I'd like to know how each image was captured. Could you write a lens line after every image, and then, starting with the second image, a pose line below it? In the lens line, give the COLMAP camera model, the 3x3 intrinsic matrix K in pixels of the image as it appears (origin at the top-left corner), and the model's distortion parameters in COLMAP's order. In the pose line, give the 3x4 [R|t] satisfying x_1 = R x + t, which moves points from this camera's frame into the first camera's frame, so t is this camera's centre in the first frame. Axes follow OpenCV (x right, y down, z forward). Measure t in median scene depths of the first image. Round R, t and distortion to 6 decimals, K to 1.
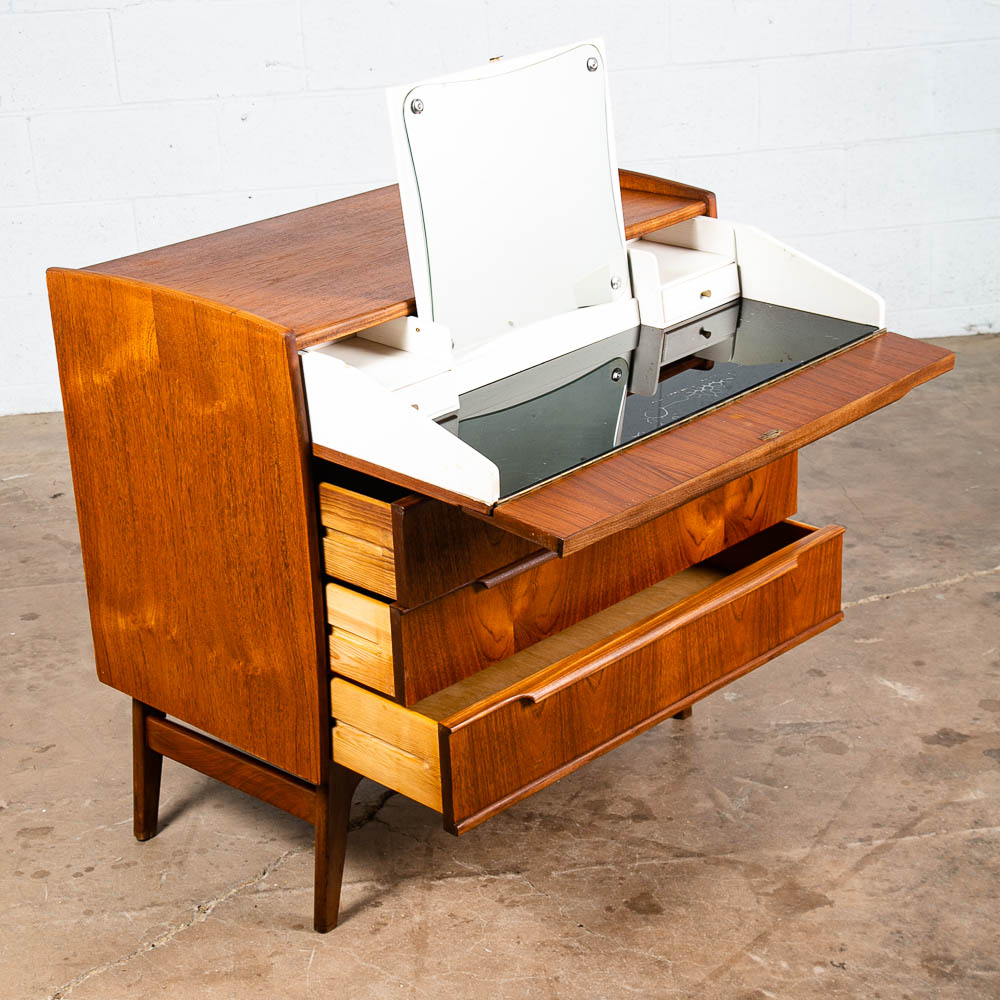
lens RADIAL K [[2037.4, 0, 491.6], [0, 2037.4, 530.1], [0, 0, 1]] dist [0.129193, 0.000000]
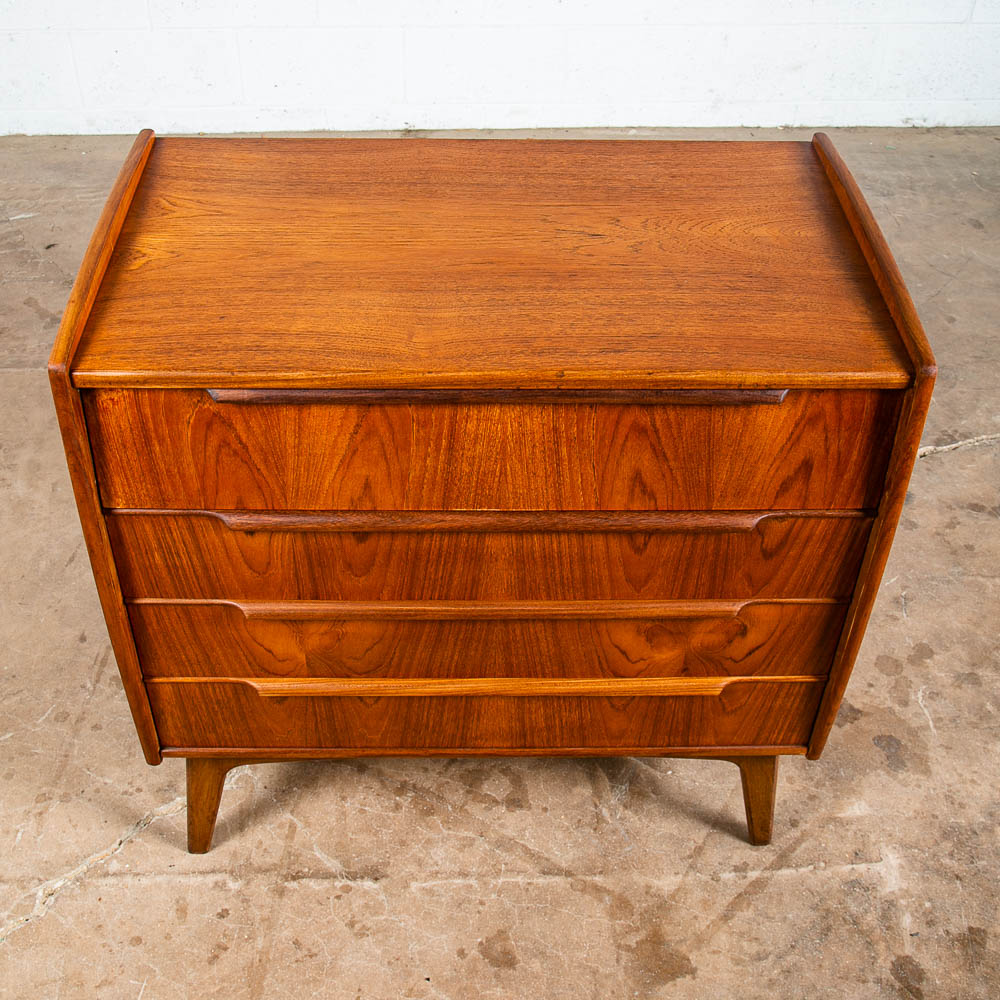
lens RADIAL K [[1297.6, 0, 478.5], [0, 1297.6, 467.2], [0, 0, 1]] dist [-0.042385, 0.000000]
pose [[0.995829, 0.090461, -0.011905, 0.050128], [-0.082242, 0.946435, 0.312246, -0.207960], [0.039513, -0.309964, 0.949927, 0.481771]]
